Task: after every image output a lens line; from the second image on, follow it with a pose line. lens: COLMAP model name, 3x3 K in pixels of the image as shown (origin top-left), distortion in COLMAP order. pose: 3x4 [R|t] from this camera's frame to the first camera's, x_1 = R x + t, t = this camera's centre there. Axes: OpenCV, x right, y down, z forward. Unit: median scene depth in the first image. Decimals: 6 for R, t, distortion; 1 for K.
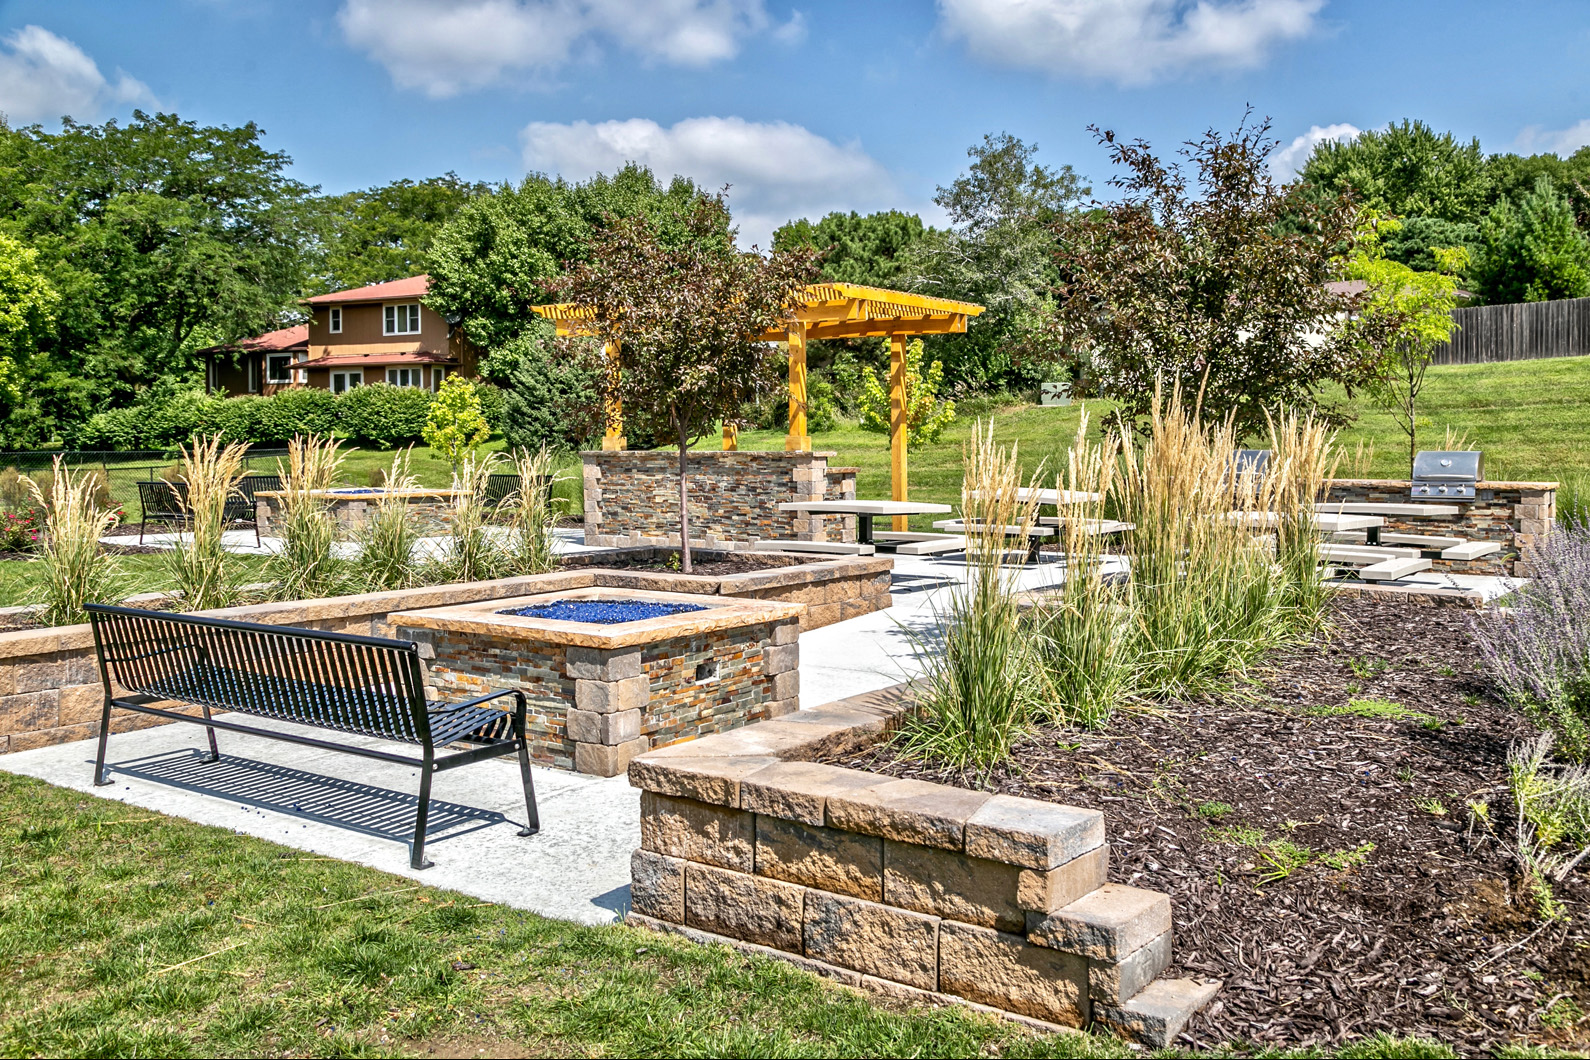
lens RADIAL K [[1457.3, 0, 839.7], [0, 1457.3, 470.2], [0, 0, 1]] dist [-0.006738, 0.006535]
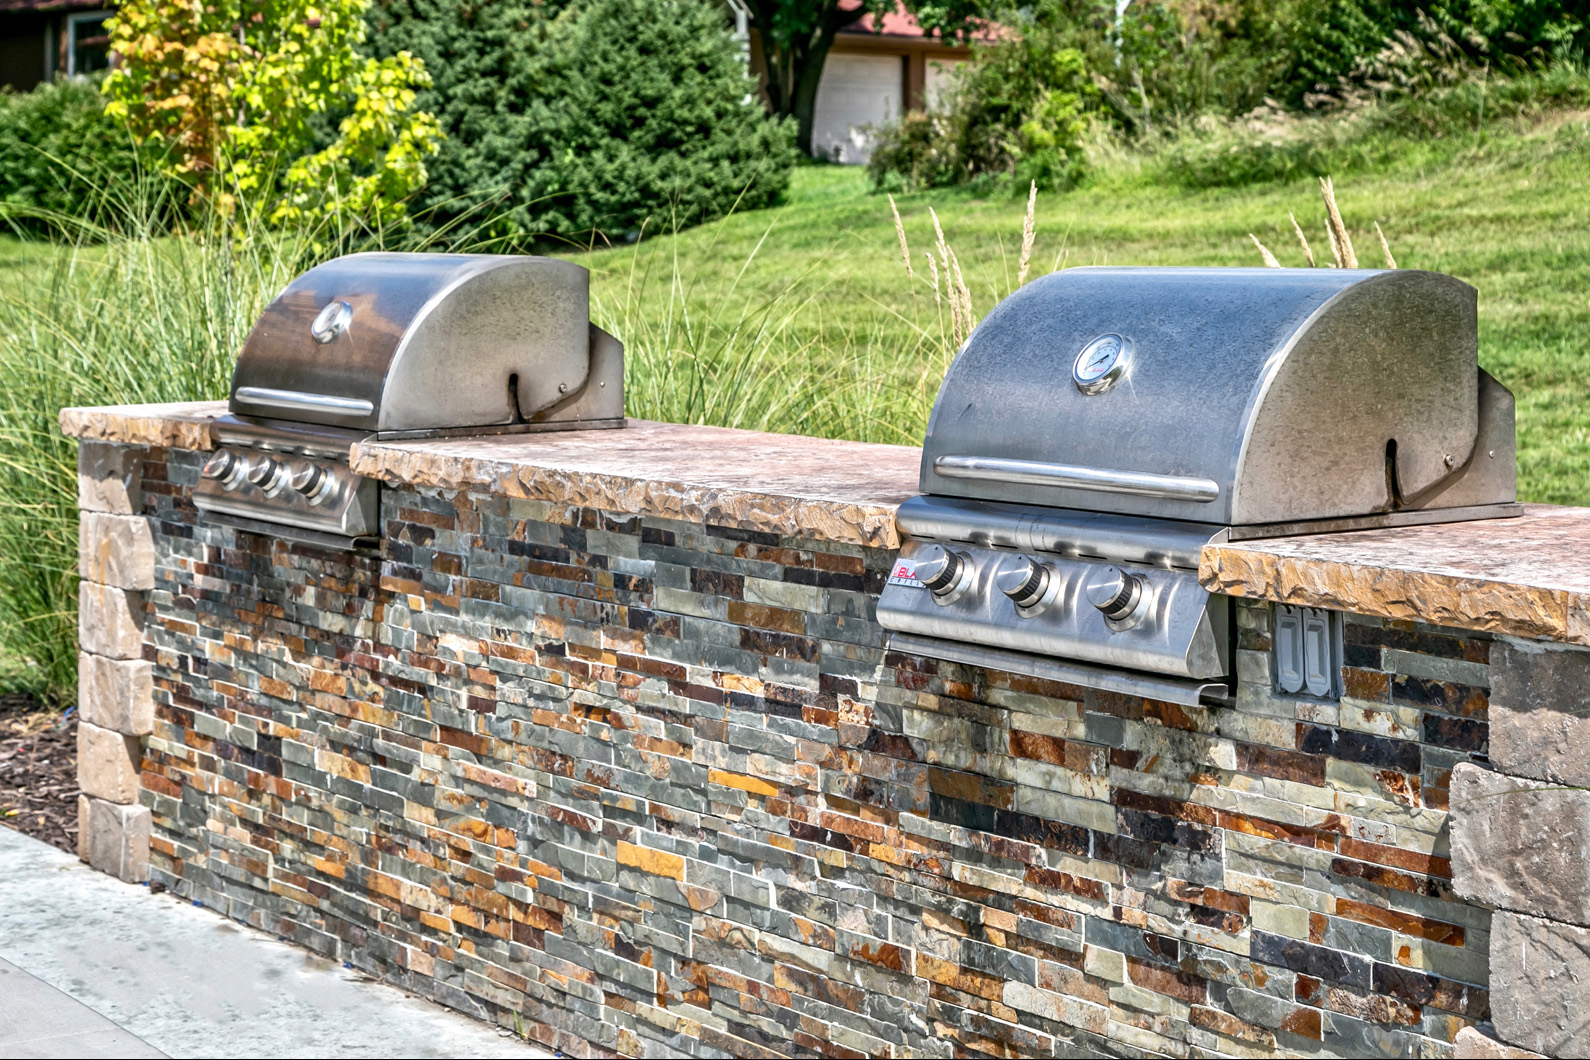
lens RADIAL K [[3071.3, 0, 1098.1], [0, 3071.3, 200.5], [0, 0, 1]] dist [0.023921, -0.090070]
pose [[0.958237, -0.000014, -0.285974, 0.235754], [-0.008339, 0.999573, -0.027990, -0.005390], [0.285853, 0.029206, 0.957828, 0.361872]]
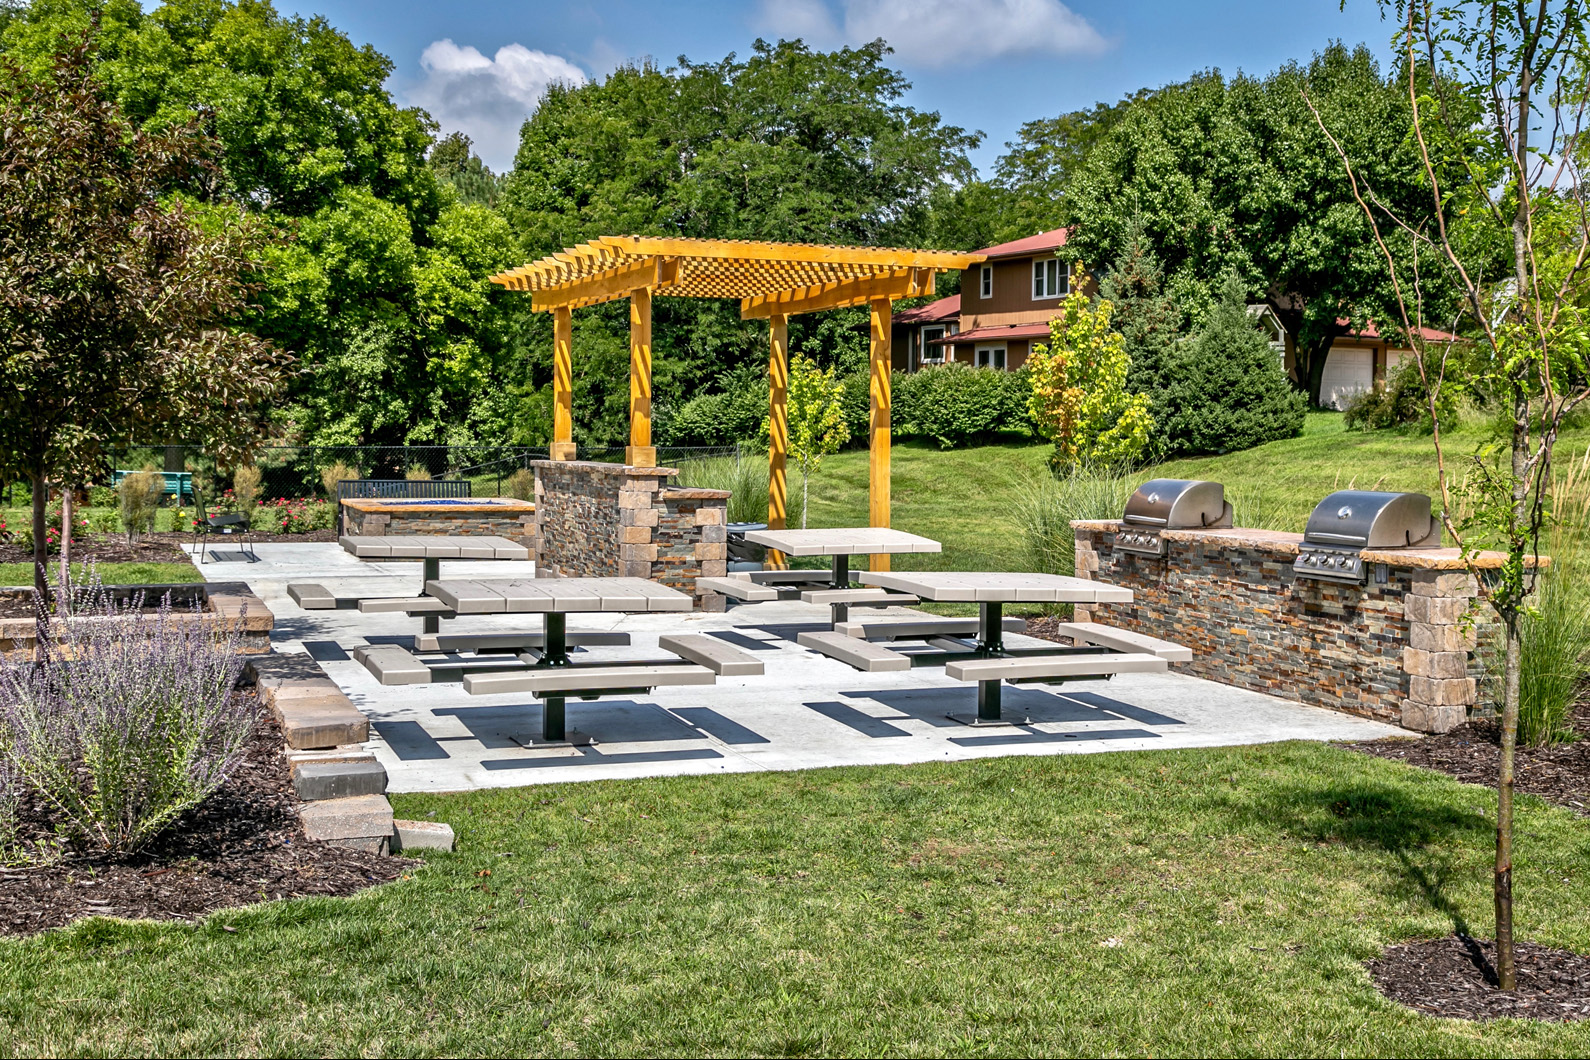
lens RADIAL K [[1976.3, 0, 842.9], [0, 1976.3, 532.4], [0, 0, 1]] dist [0.026664, -0.016064]
pose [[0.810801, 0.041291, -0.583863, 0.336939], [-0.023726, 0.999007, 0.037702, -0.010047], [0.584841, -0.016716, 0.810976, 0.135500]]
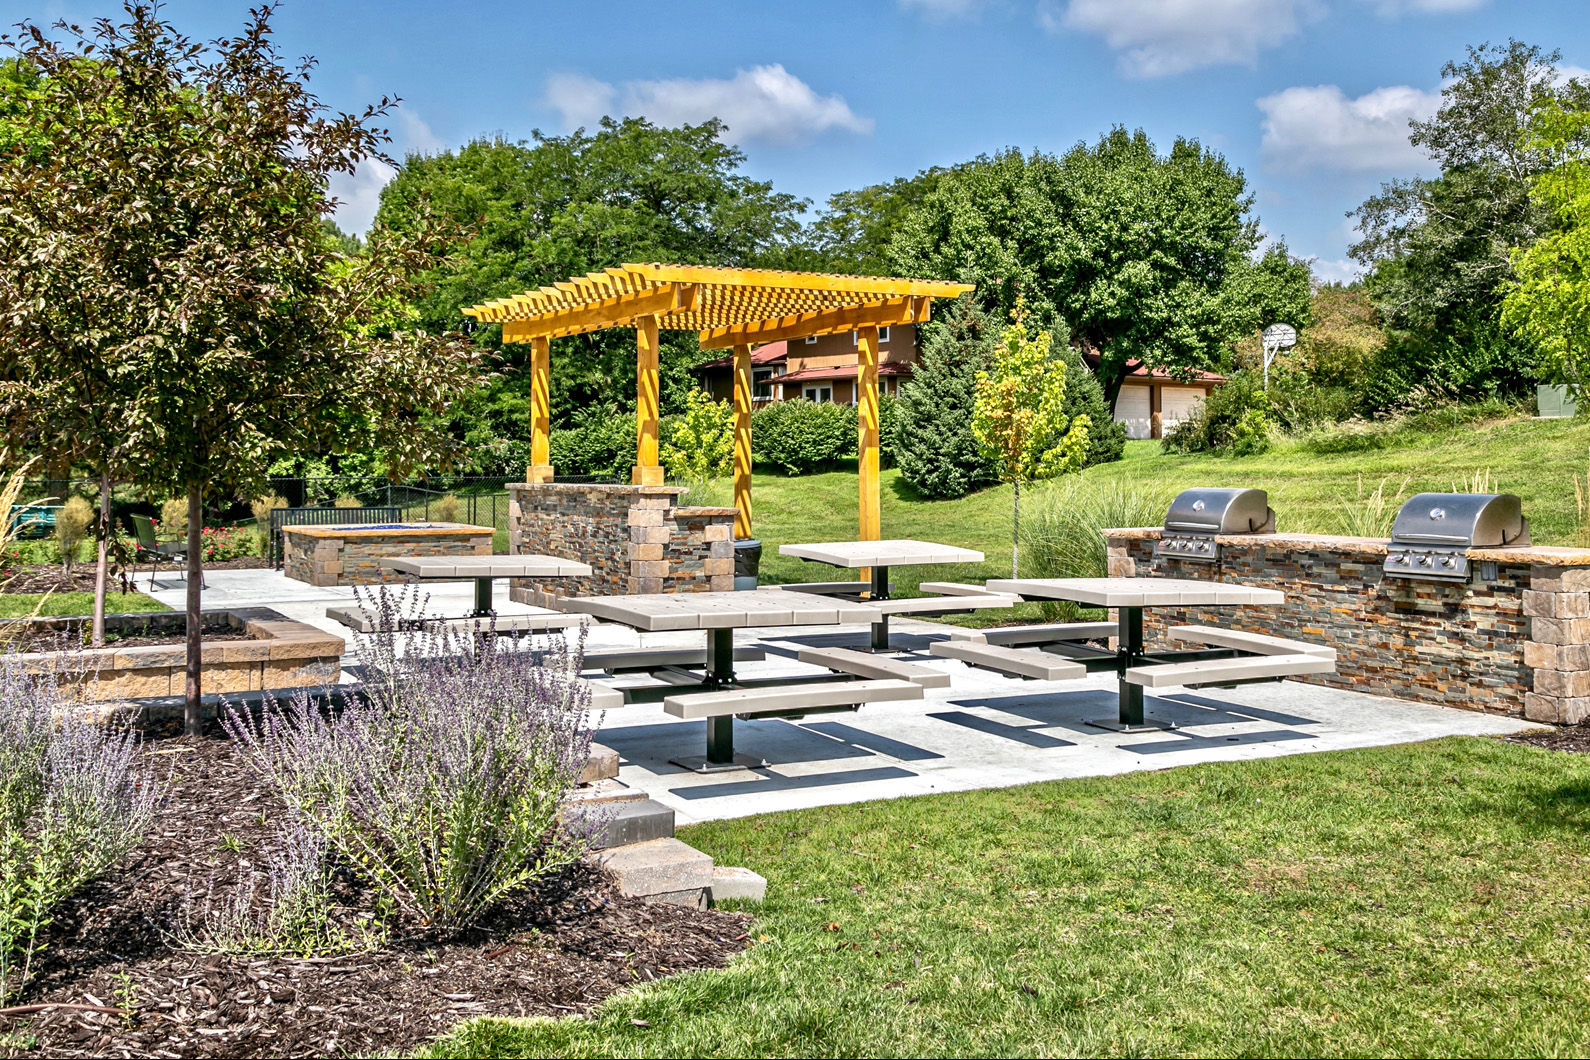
lens RADIAL K [[1703.7, 0, 883.7], [0, 1703.7, 390.1], [0, 0, 1]] dist [0.018588, -0.000936]
pose [[0.892109, -0.017541, -0.451480, 0.253798], [-0.010901, 0.998120, -0.060321, -0.005030], [0.451689, 0.058735, 0.890240, 0.140904]]
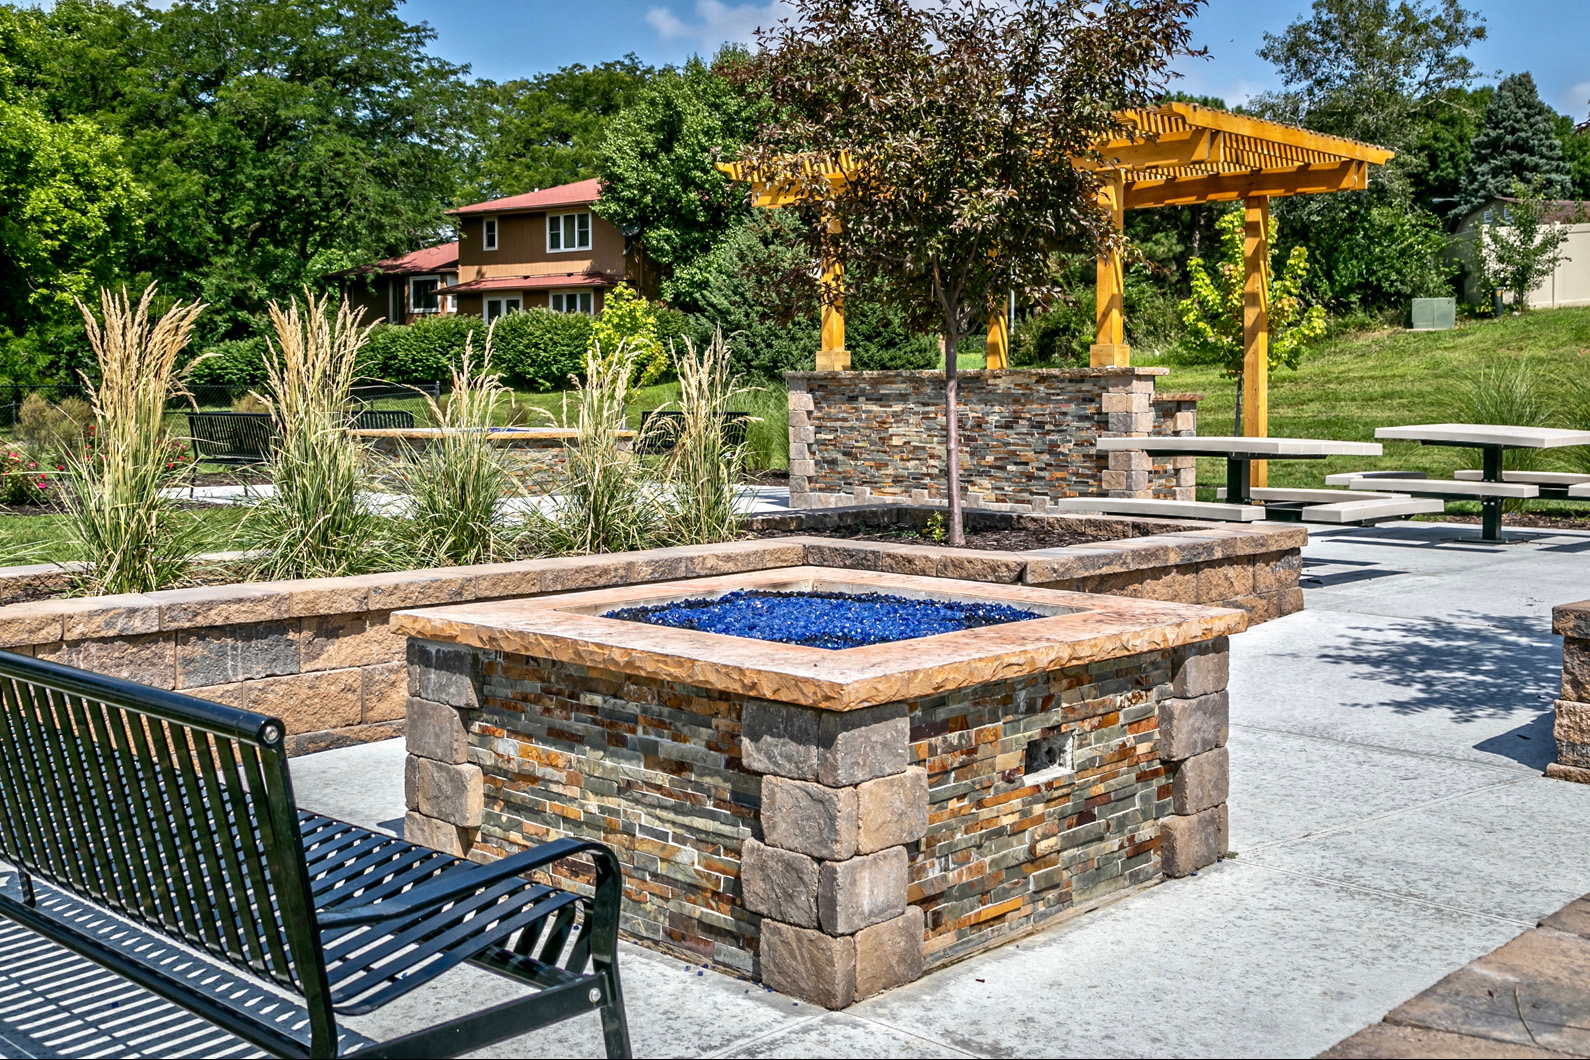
lens RADIAL K [[1720.3, 0, 826.0], [0, 1720.3, 467.1], [0, 0, 1]] dist [0.047611, -0.140135]
pose [[0.988231, 0.009699, -0.152661, -0.019703], [-0.006702, 0.999775, 0.020138, 0.009497], [0.152822, -0.018878, 0.988073, 0.115648]]
